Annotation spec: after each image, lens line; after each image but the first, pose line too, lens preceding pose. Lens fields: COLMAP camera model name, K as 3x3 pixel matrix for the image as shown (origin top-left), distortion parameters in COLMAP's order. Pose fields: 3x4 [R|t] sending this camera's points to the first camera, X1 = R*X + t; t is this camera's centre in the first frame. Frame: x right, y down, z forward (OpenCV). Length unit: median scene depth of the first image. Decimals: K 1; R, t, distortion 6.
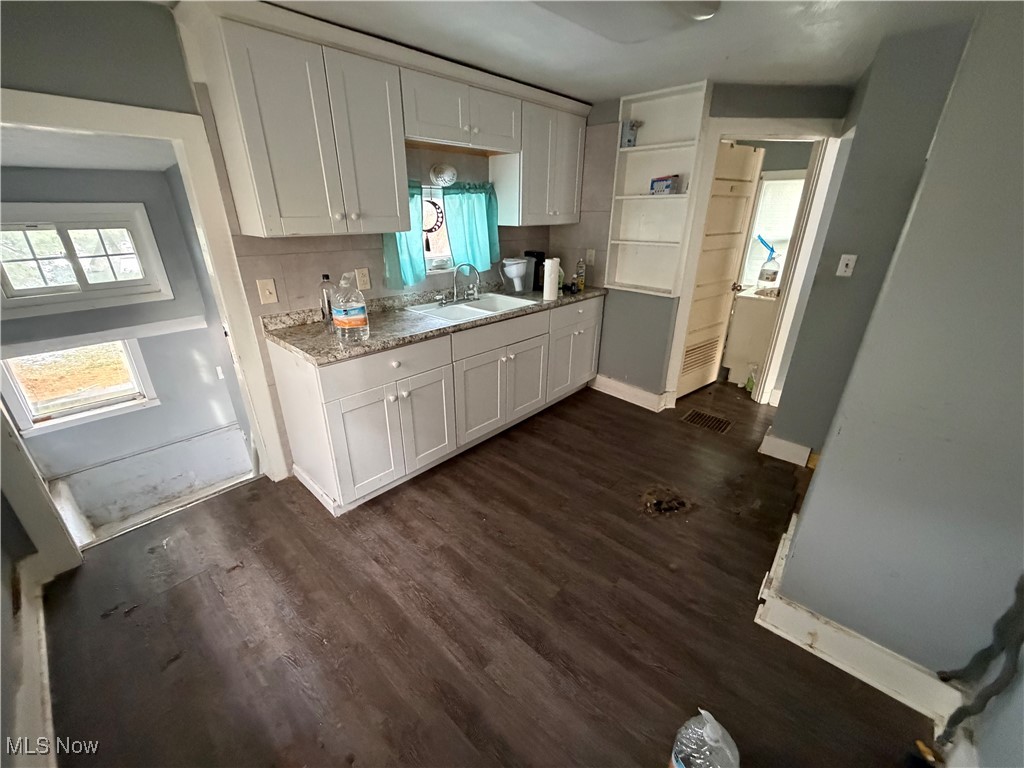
lens RADIAL K [[409.5, 0, 508.4], [0, 409.5, 381.3], [0, 0, 1]] dist [-0.000004, 0.000260]
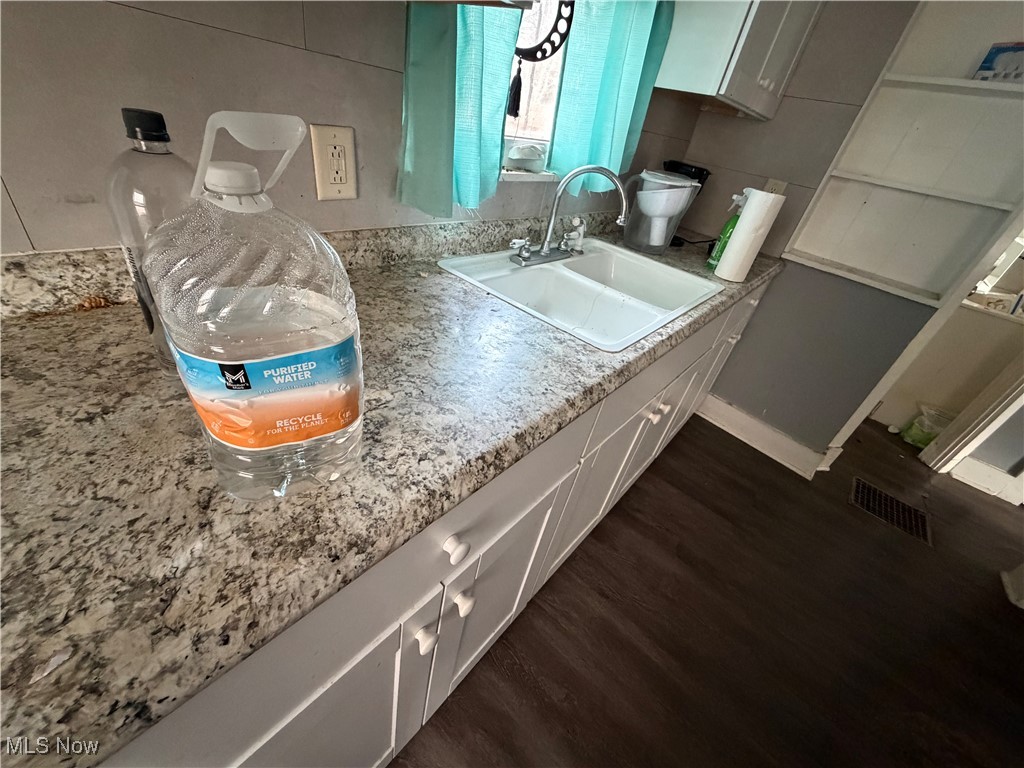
lens RADIAL K [[409.5, 0, 509.1], [0, 409.5, 382.3], [0, 0, 1]] dist [-0.000004, 0.000260]
pose [[0.985552, 0.121074, 0.118439, -0.231971], [-0.142178, 0.971424, 0.190056, -0.160097], [-0.092044, -0.204149, 0.974603, 0.623446]]
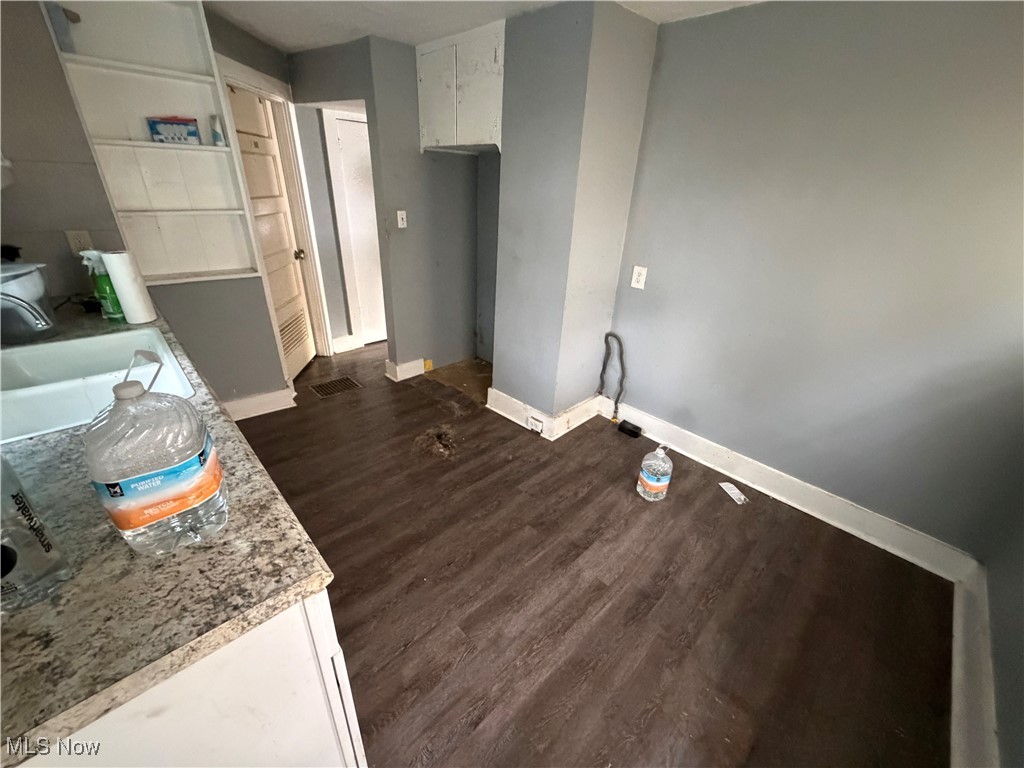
lens RADIAL K [[409.5, 0, 510.4], [0, 409.5, 380.9], [0, 0, 1]] dist [-0.000004, 0.000260]
pose [[0.059674, -0.433848, 0.899008, -0.506354], [0.346547, 0.853602, 0.388933, -0.203983], [-0.936133, 0.288339, 0.201286, 0.493933]]
